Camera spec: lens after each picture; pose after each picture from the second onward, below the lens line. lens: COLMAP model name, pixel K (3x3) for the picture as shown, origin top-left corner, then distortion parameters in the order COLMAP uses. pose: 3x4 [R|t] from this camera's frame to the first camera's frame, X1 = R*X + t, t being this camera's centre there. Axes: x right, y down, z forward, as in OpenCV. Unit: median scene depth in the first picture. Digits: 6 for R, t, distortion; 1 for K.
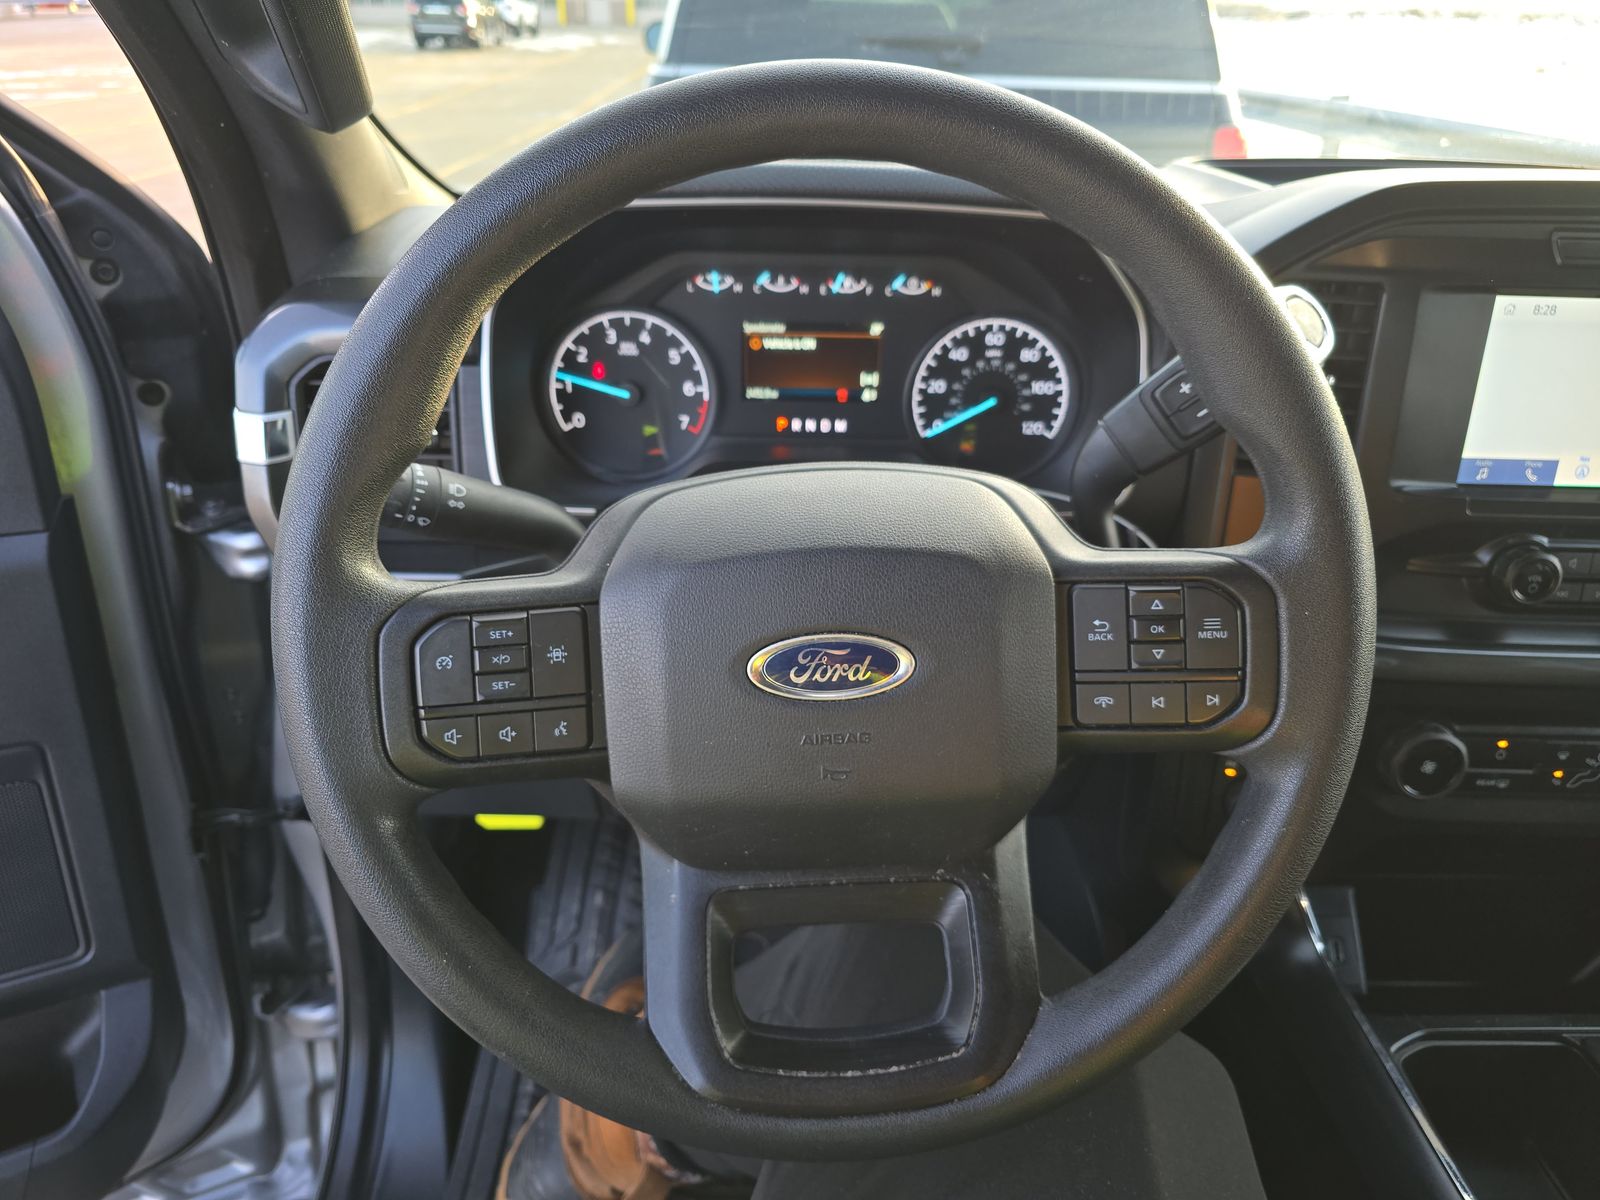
lens RADIAL K [[1092.1, 0, 802.1], [0, 1092.1, 595.7], [0, 0, 1]] dist [0.054410, -0.046833]
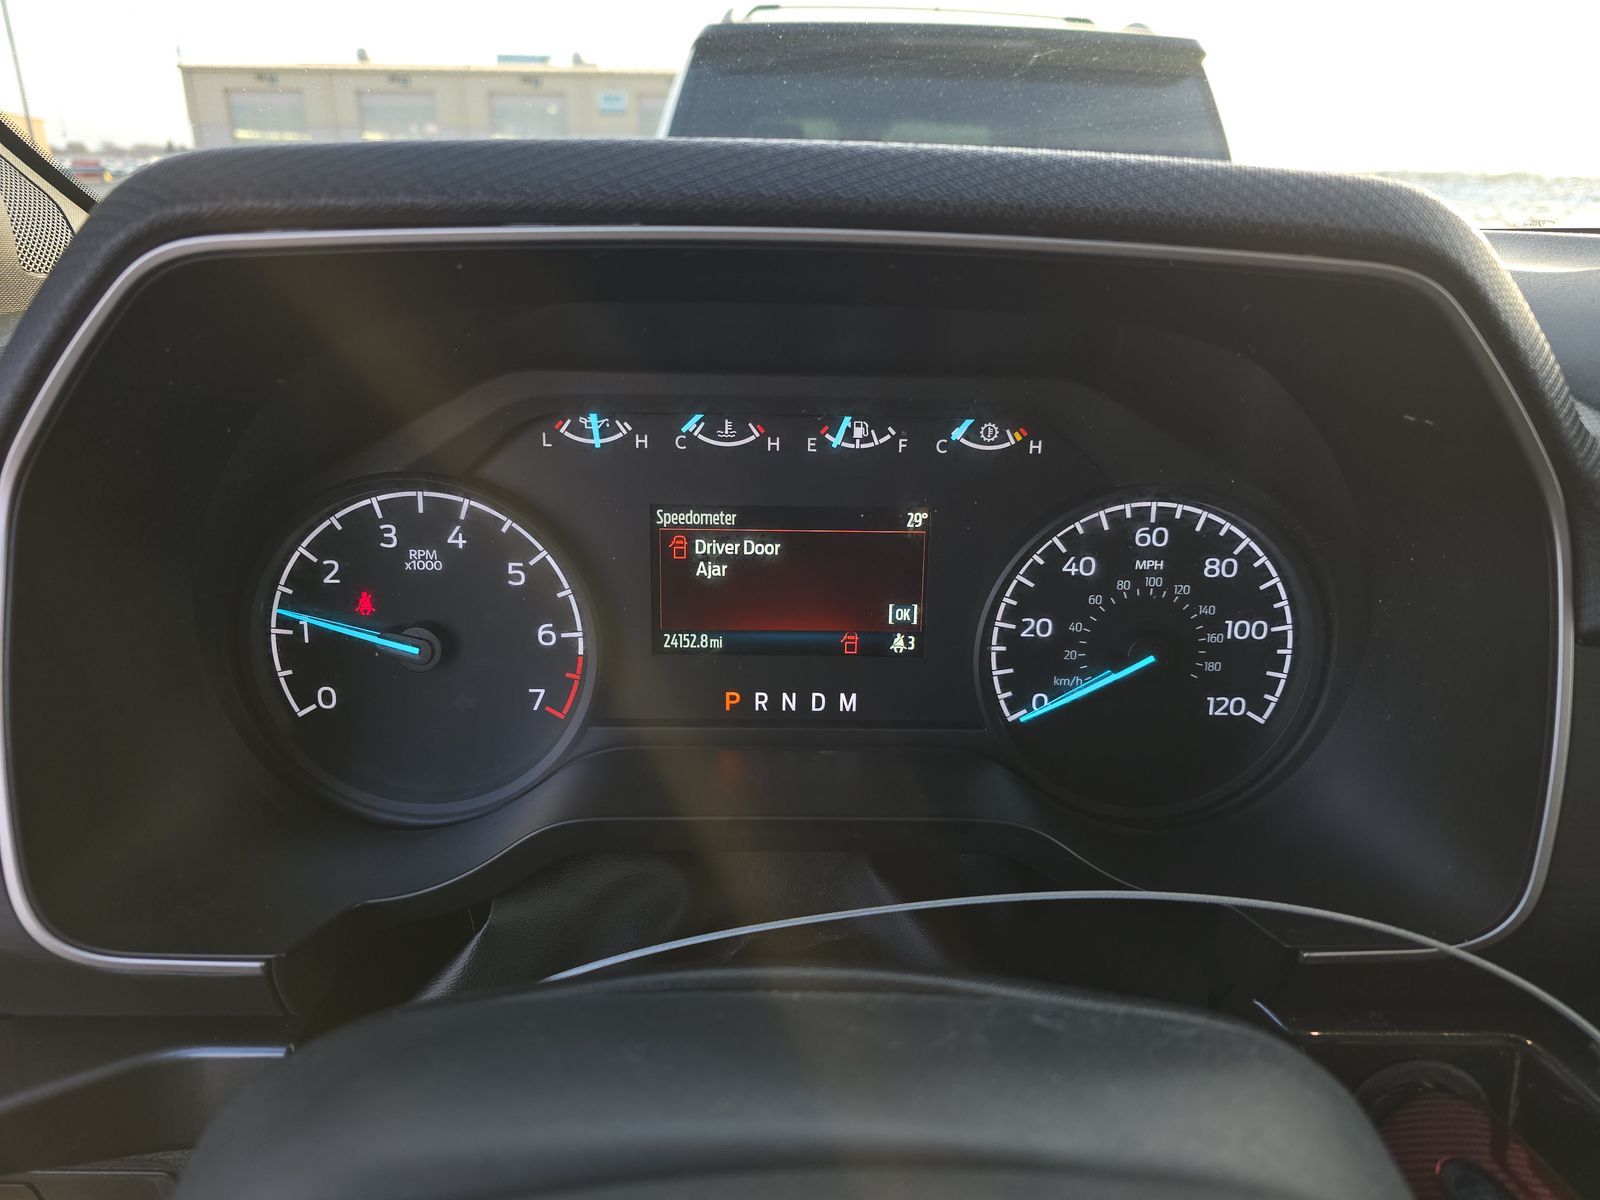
lens RADIAL K [[1092.1, 0, 801.0], [0, 1092.1, 599.4], [0, 0, 1]] dist [0.054410, -0.046833]
pose [[0.999986, -0.005168, 0.001303, 0.013484], [0.005292, 0.991681, -0.128610, -0.141513], [-0.000628, 0.128615, 0.991694, 0.502963]]
